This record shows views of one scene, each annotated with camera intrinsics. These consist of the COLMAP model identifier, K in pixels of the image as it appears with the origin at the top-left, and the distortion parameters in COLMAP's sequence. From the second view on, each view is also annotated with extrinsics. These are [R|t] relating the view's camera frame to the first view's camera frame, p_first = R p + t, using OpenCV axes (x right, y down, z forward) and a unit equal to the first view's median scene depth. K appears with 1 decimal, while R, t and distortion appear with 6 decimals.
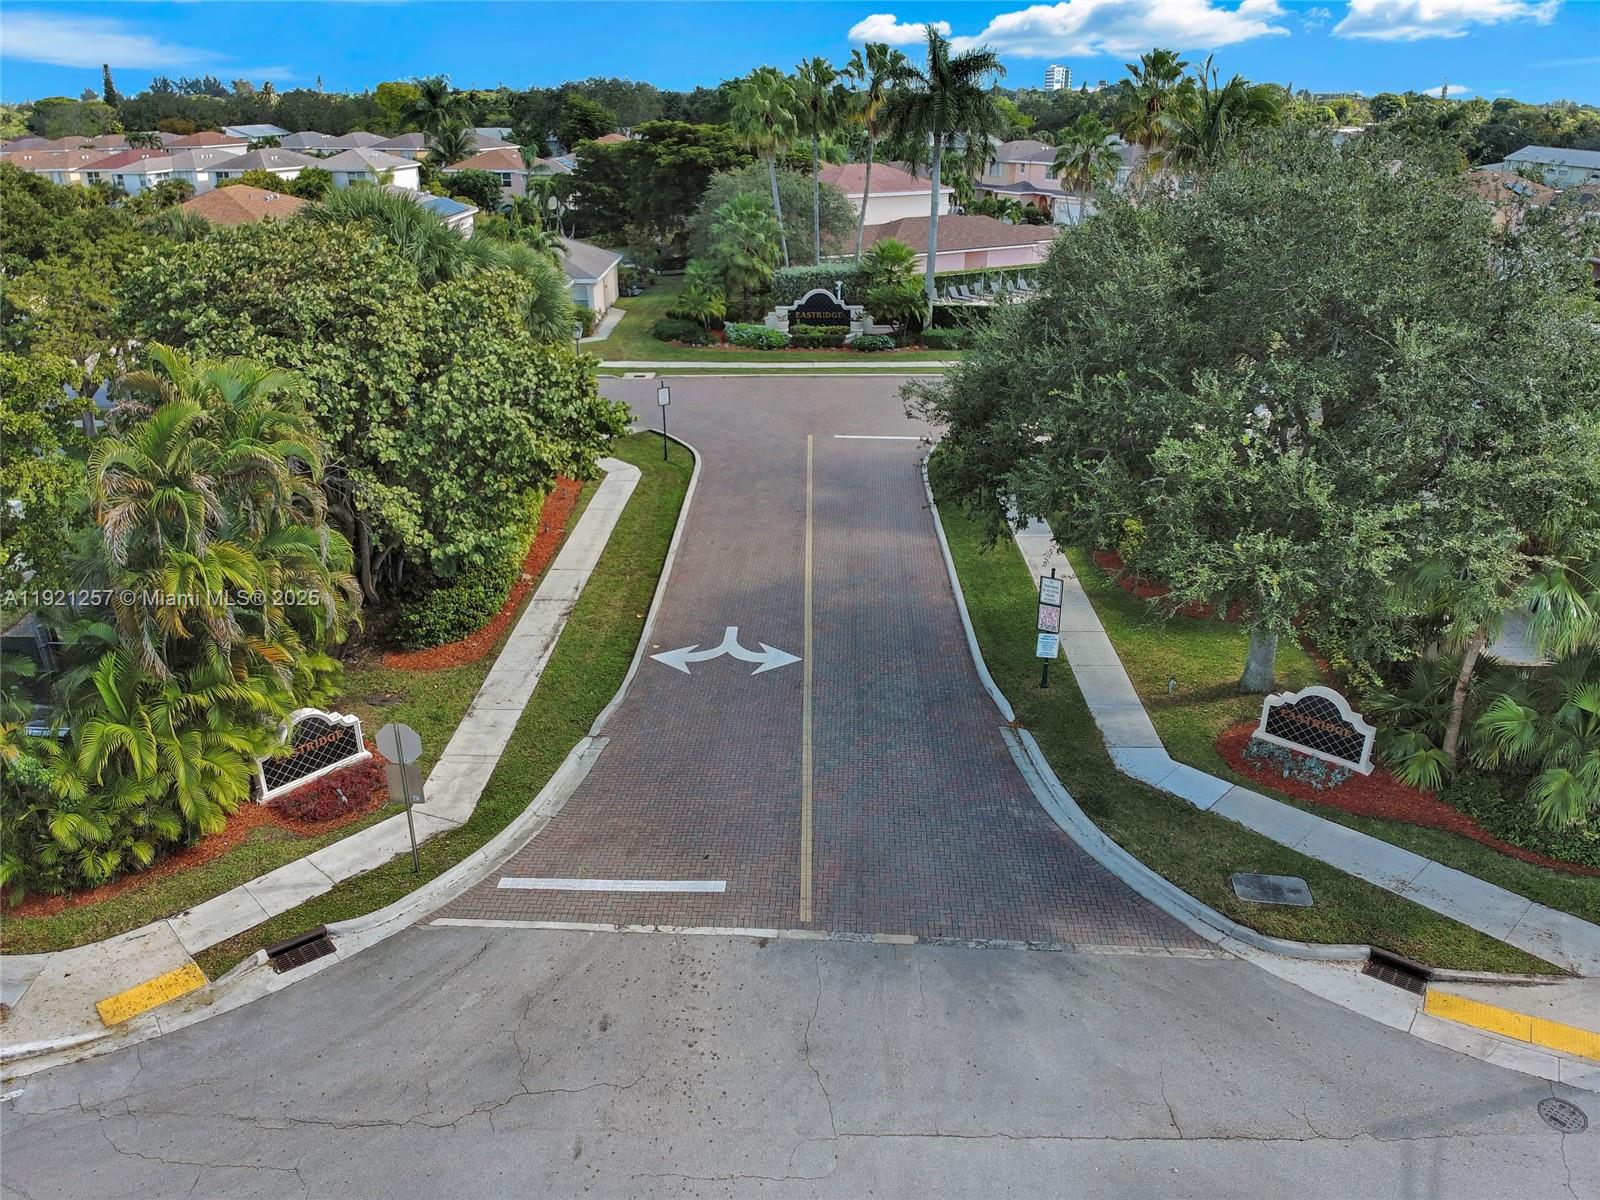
lens RADIAL K [[1186.4, 0, 800.0], [0, 1186.4, 600.0], [0, 0, 1]] dist [0.110580, -0.210909]
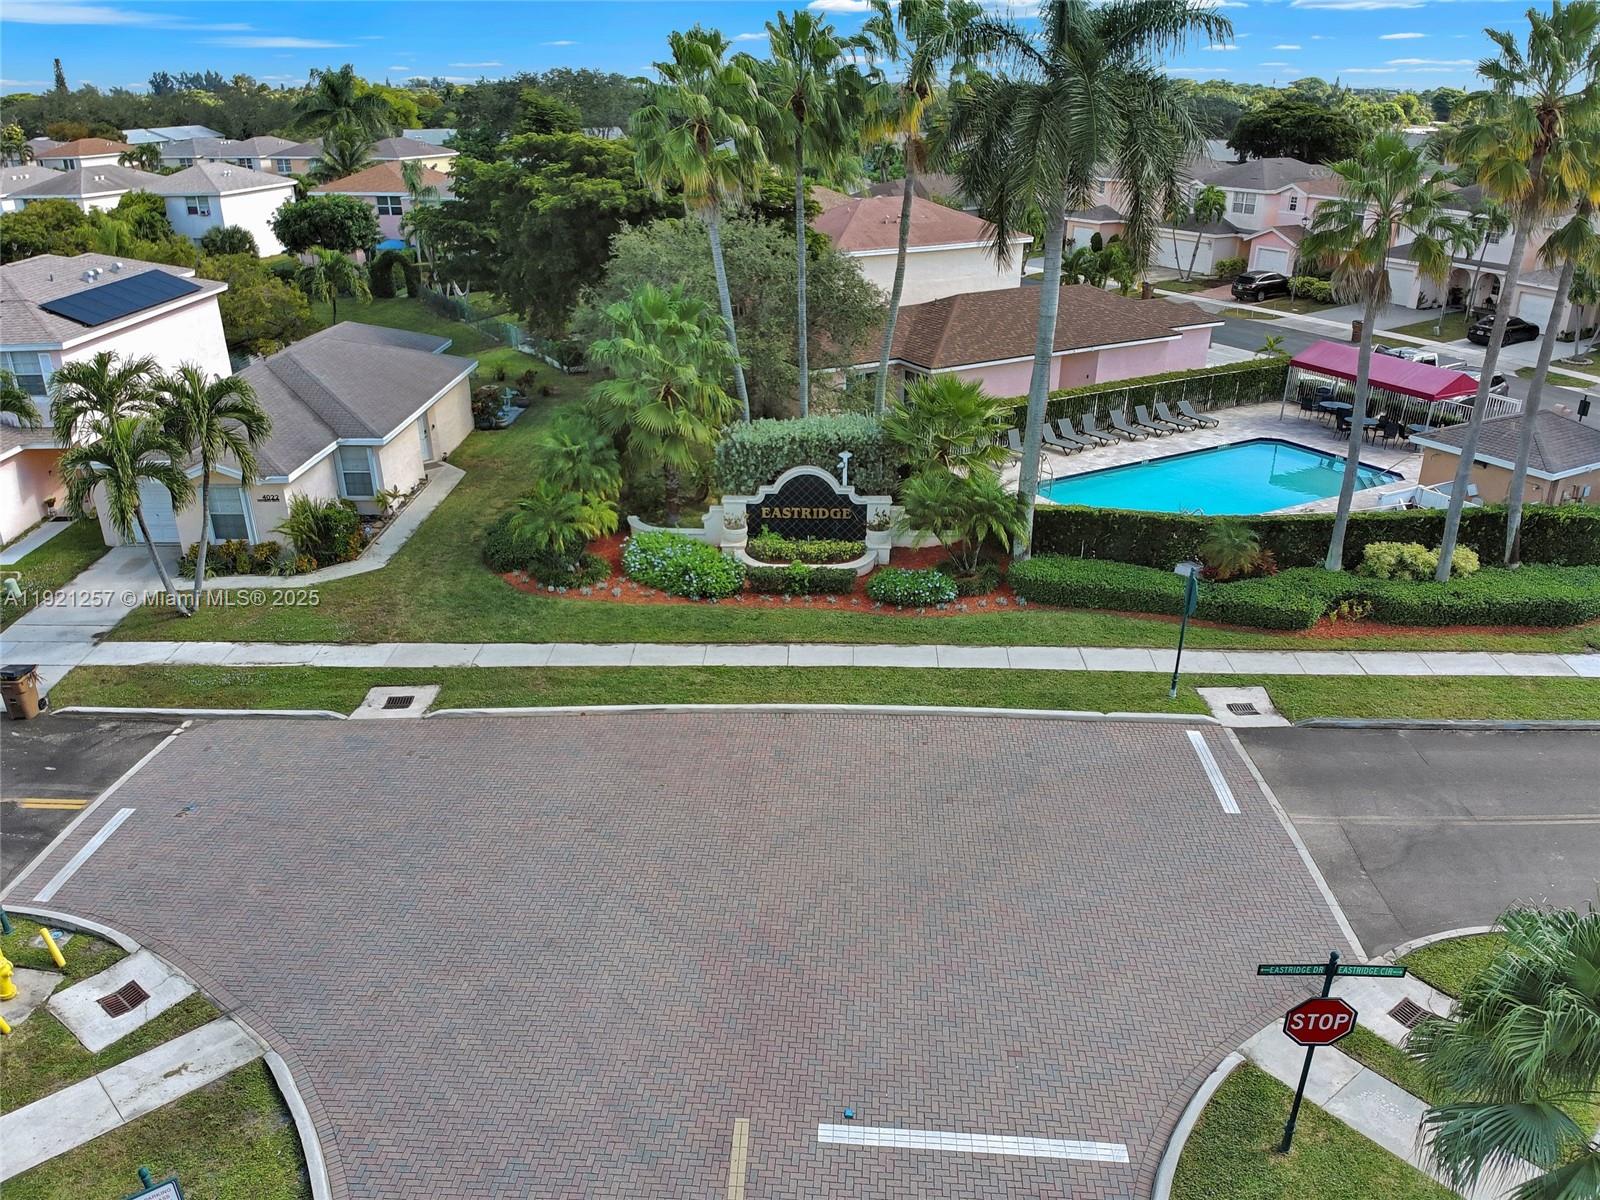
lens RADIAL K [[1126.0, 0, 800.0], [0, 1126.0, 600.0], [0, 0, 1]] dist [0.118330, -0.197624]
pose [[0.999861, 0.005611, -0.015711, 0.021275], [-0.005263, 0.999742, 0.022092, -0.213116], [0.015830, -0.022006, 0.999632, 0.509443]]
